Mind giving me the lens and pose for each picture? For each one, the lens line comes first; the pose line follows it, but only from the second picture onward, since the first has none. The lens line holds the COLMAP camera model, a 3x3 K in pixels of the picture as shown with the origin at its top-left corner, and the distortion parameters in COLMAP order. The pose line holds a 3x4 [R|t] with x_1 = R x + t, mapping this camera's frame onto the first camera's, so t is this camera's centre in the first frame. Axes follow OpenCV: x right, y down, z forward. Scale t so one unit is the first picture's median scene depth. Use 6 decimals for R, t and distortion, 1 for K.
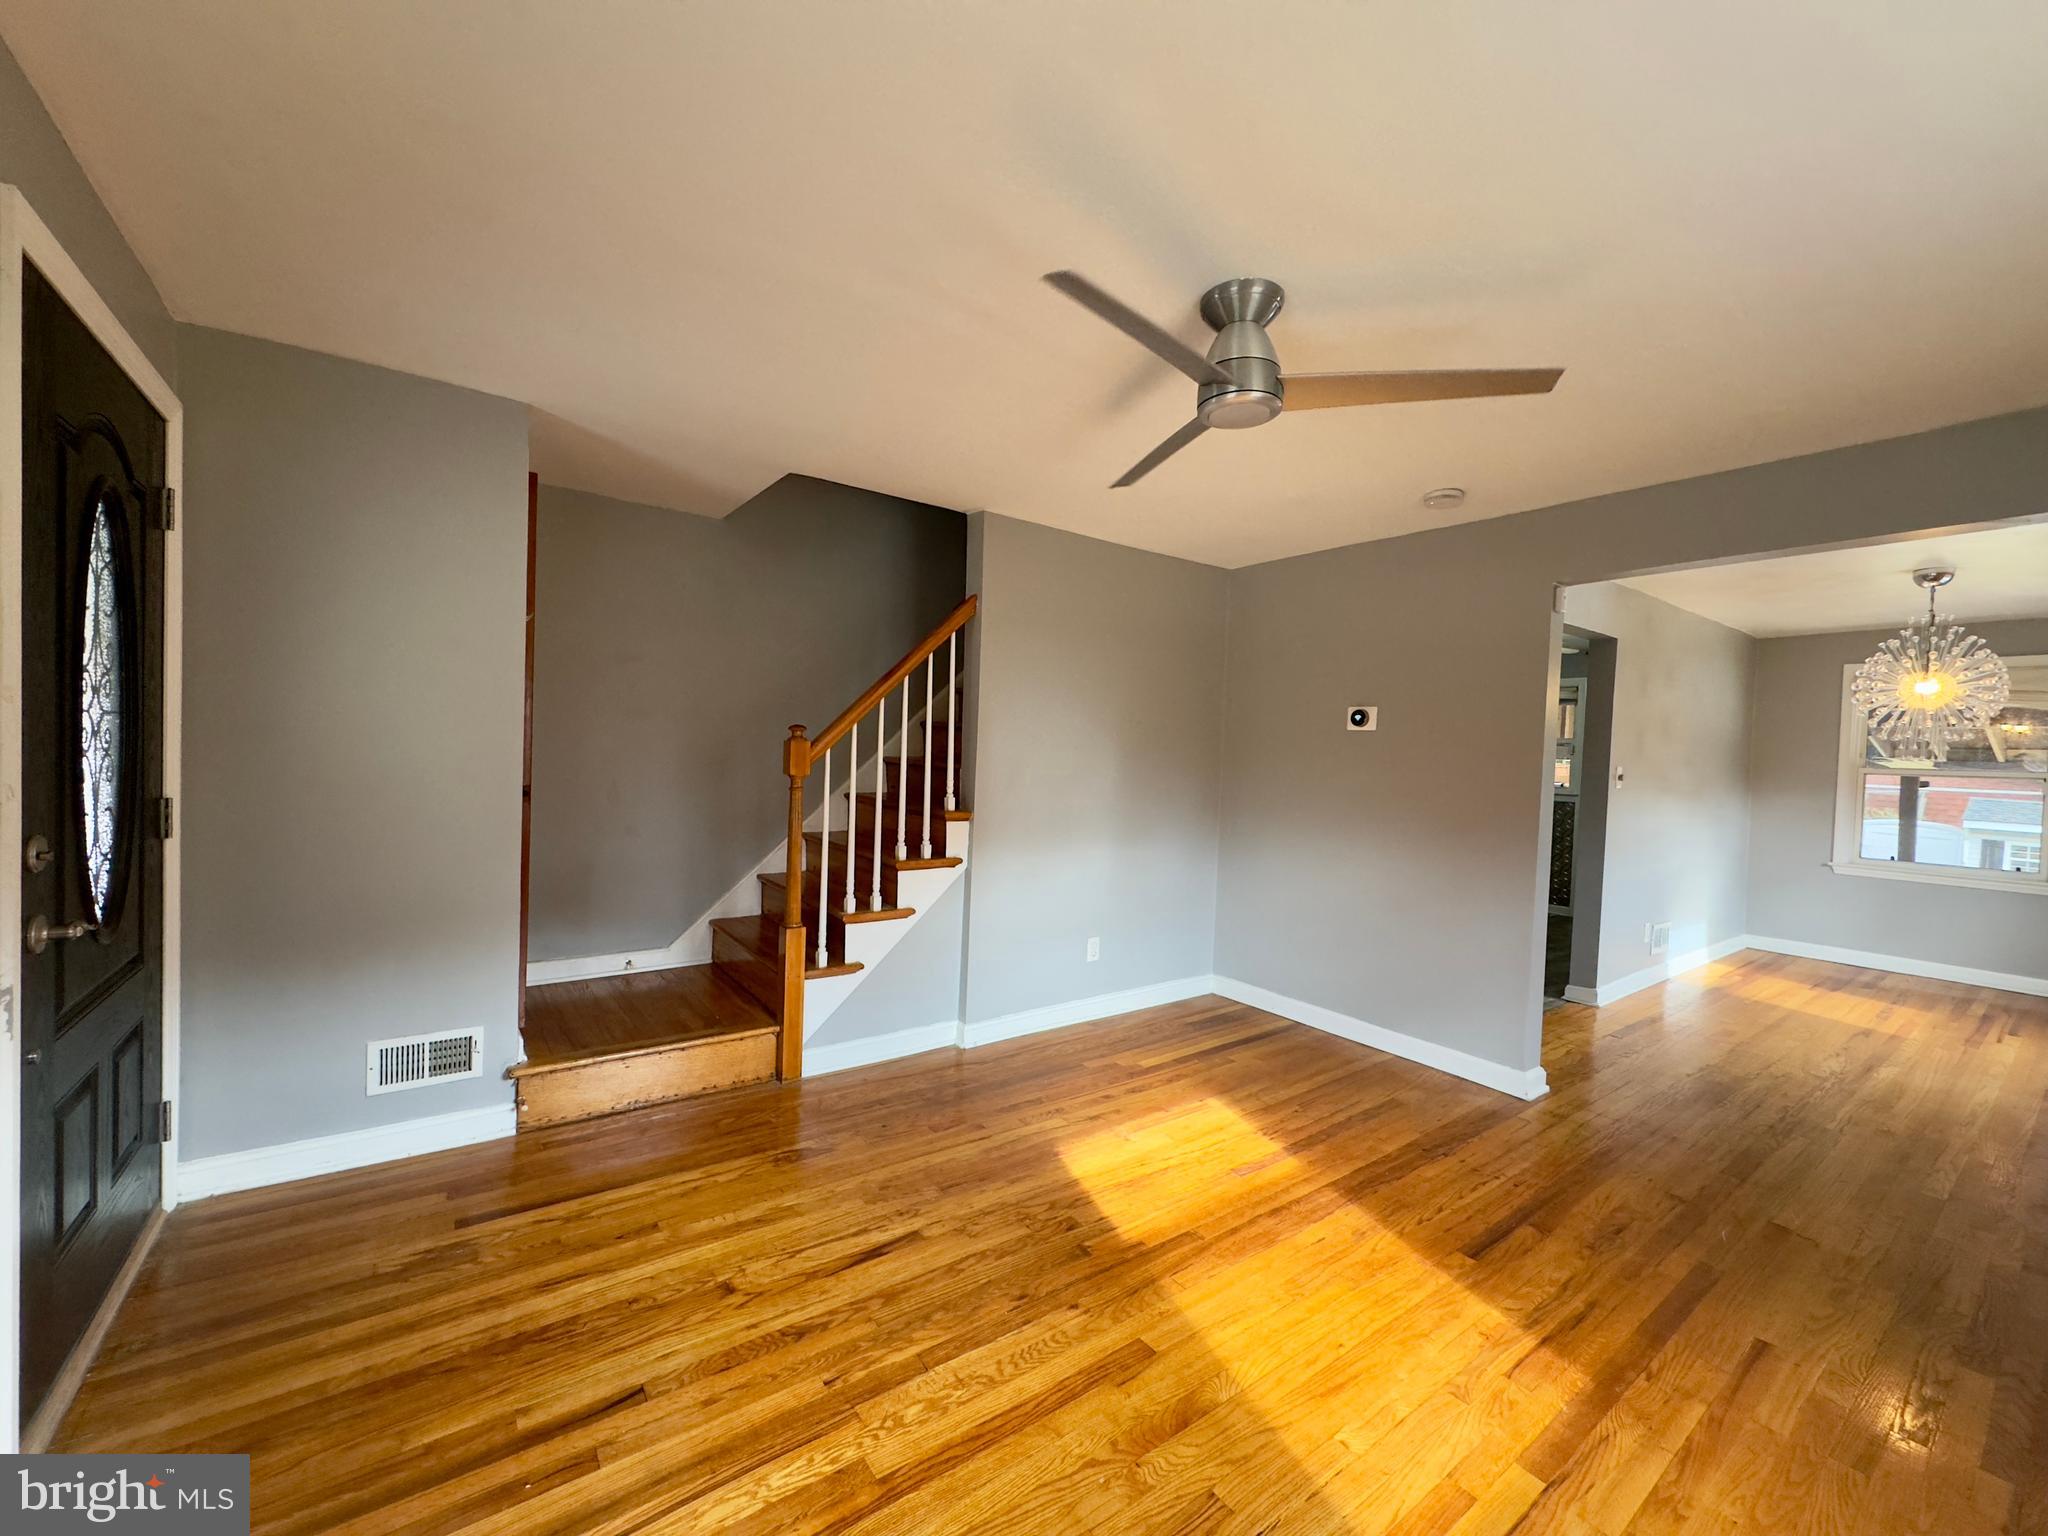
lens RADIAL K [[816.5, 0, 1013.4], [0, 816.5, 764.4], [0, 0, 1]] dist [0.000860, -0.000456]
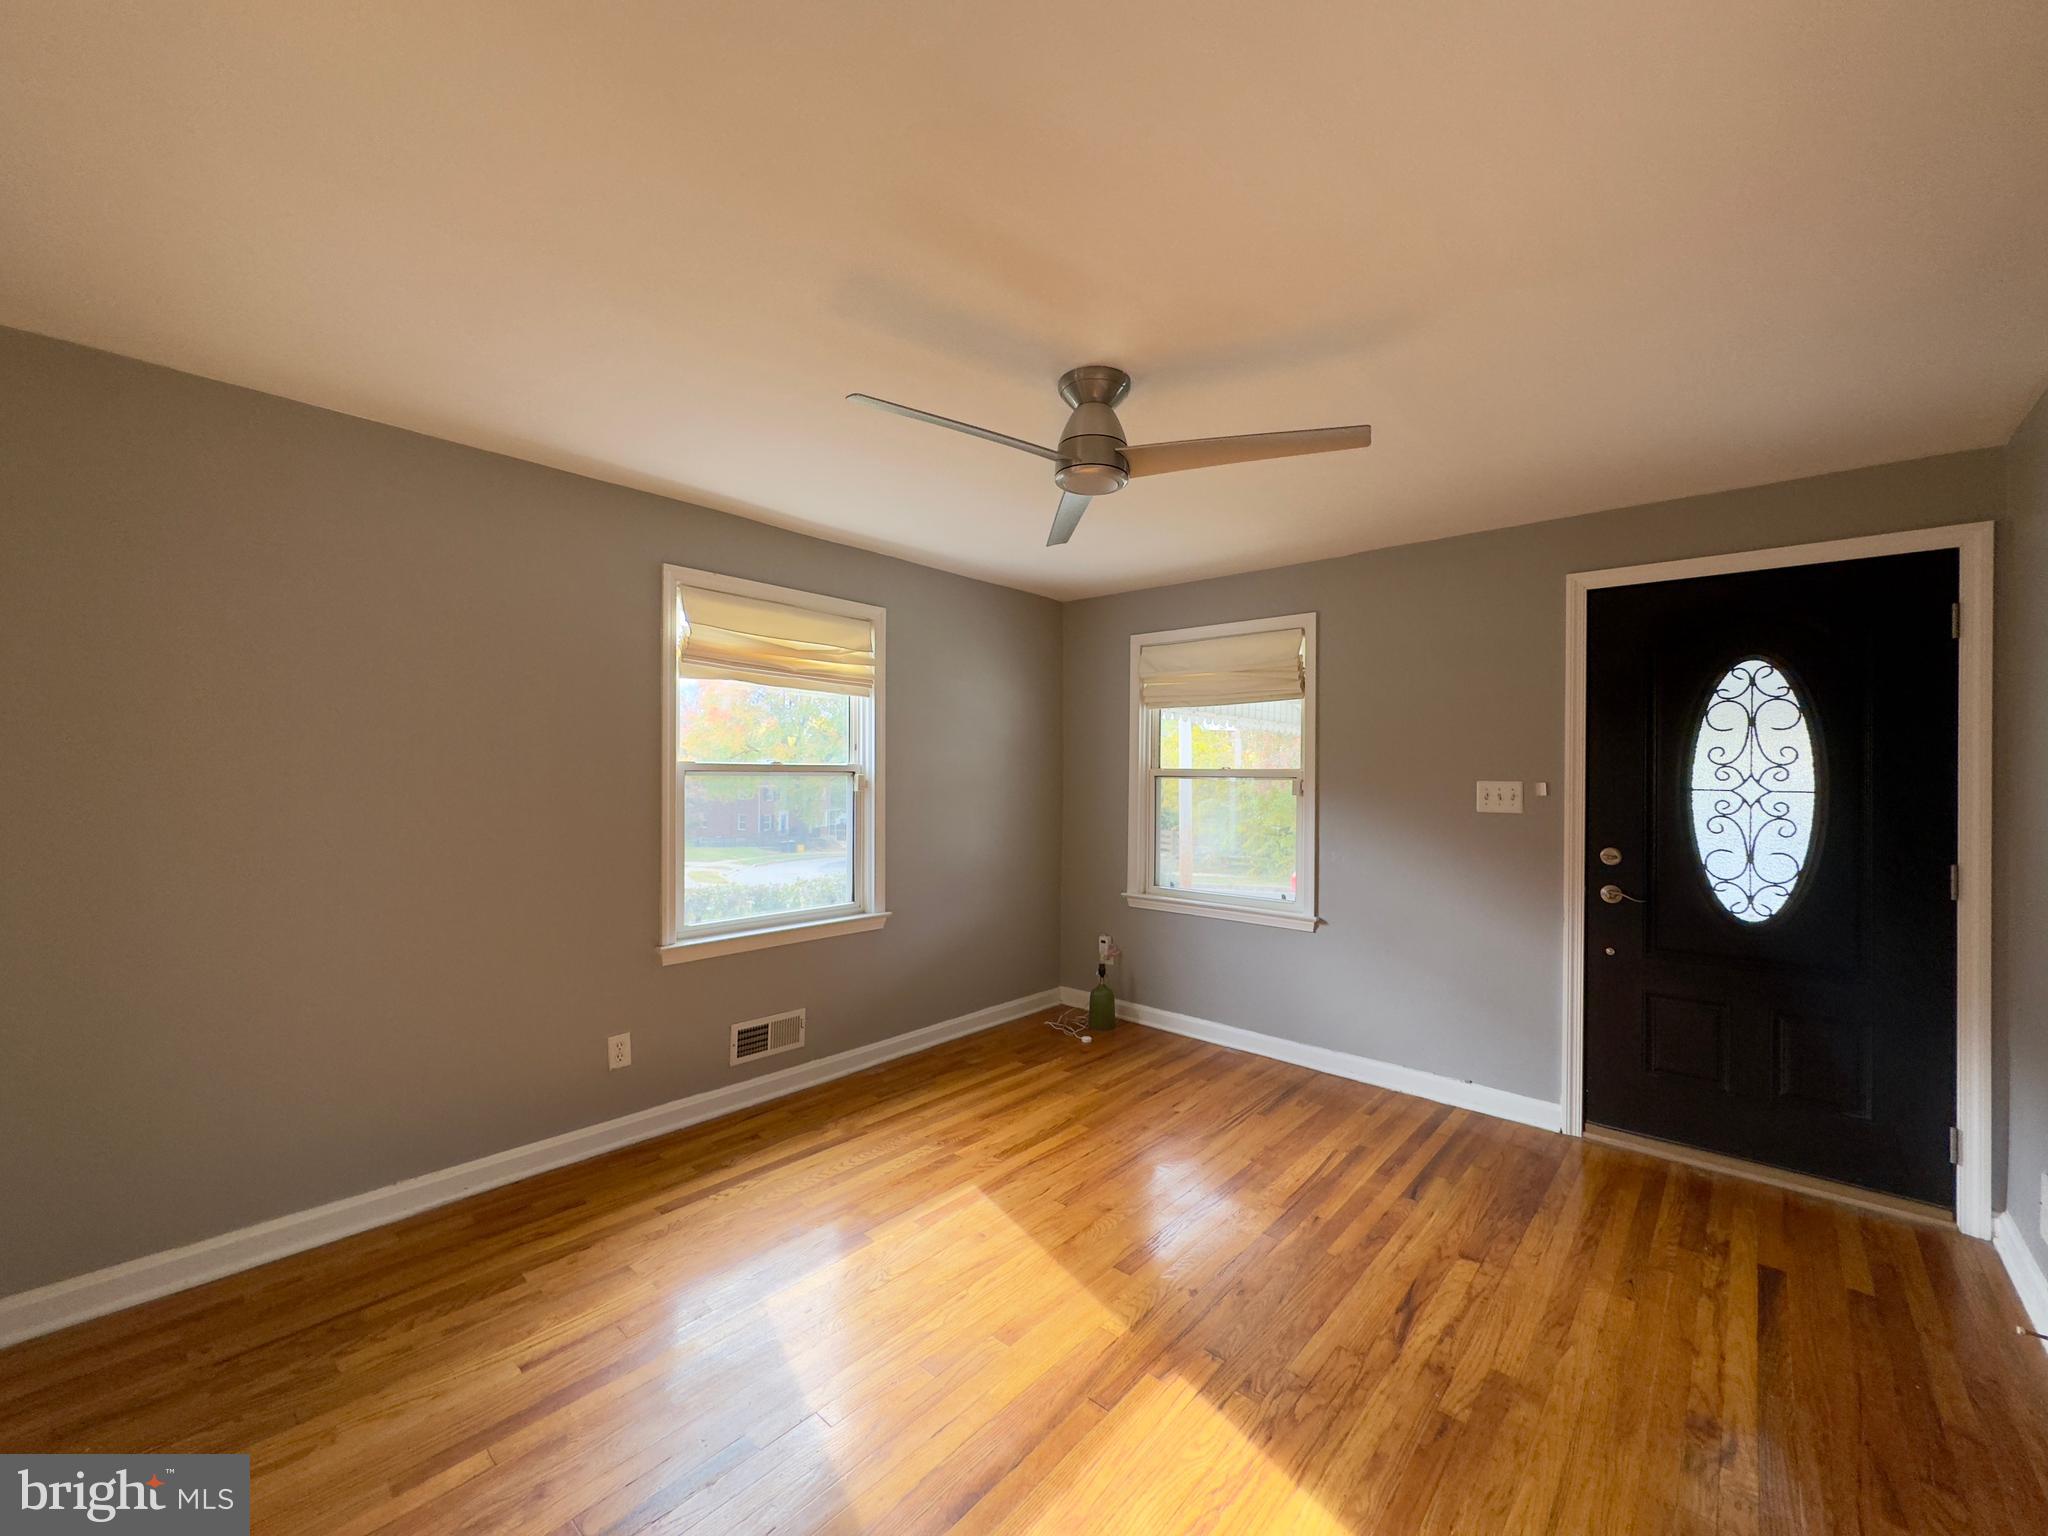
lens RADIAL K [[816.5, 0, 1018.1], [0, 816.5, 768.9], [0, 0, 1]] dist [0.000860, -0.000456]
pose [[-0.972971, -0.048994, -0.225668, 0.571966], [-0.055002, 0.998278, 0.020407, -0.047014], [0.224280, 0.032268, -0.973990, 1.946753]]
